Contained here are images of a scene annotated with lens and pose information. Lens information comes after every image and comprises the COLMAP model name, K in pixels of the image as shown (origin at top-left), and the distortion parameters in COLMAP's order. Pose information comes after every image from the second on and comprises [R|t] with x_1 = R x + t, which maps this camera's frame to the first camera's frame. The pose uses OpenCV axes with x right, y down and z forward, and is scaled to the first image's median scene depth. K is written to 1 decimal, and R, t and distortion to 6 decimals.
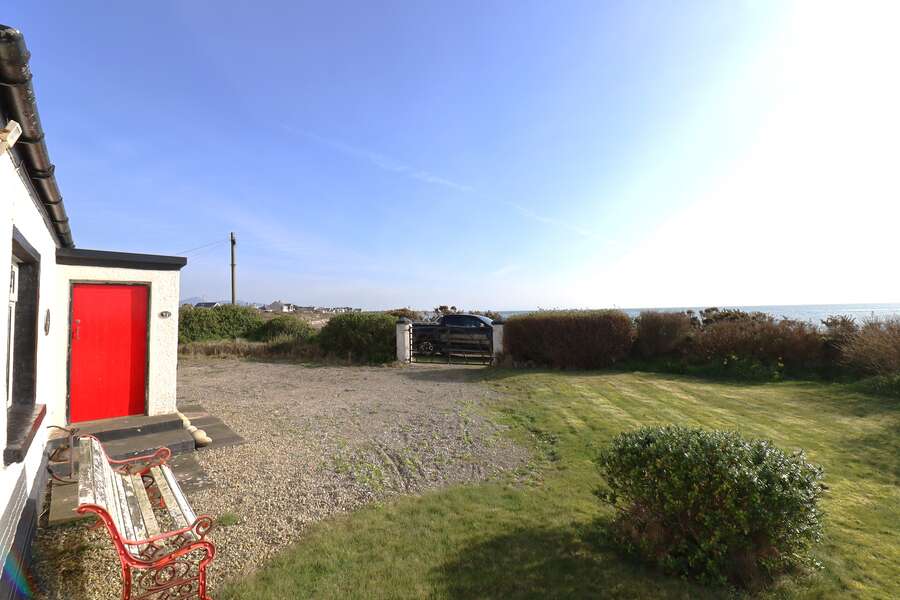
lens RADIAL K [[403.8, 0, 451.4], [0, 403.8, 294.7], [0, 0, 1]] dist [-0.000017, -0.013412]
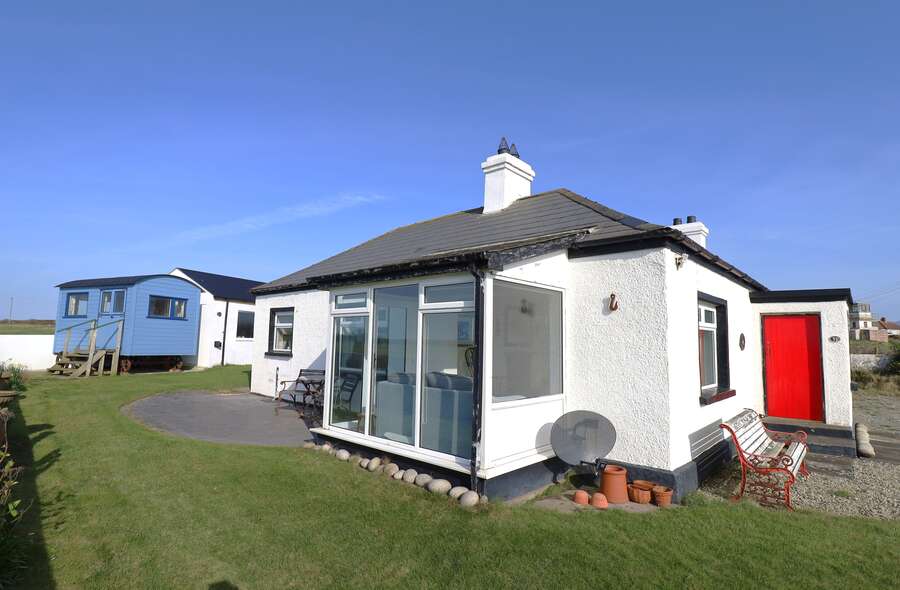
lens RADIAL K [[428.5, 0, 450.0], [0, 428.5, 295.0], [0, 0, 1]] dist [0.001326, -0.000137]
pose [[0.083103, -0.090945, -0.992382, 0.458001], [0.021417, 0.995760, -0.089461, 0.009961], [0.996311, -0.013819, 0.084698, -0.222047]]
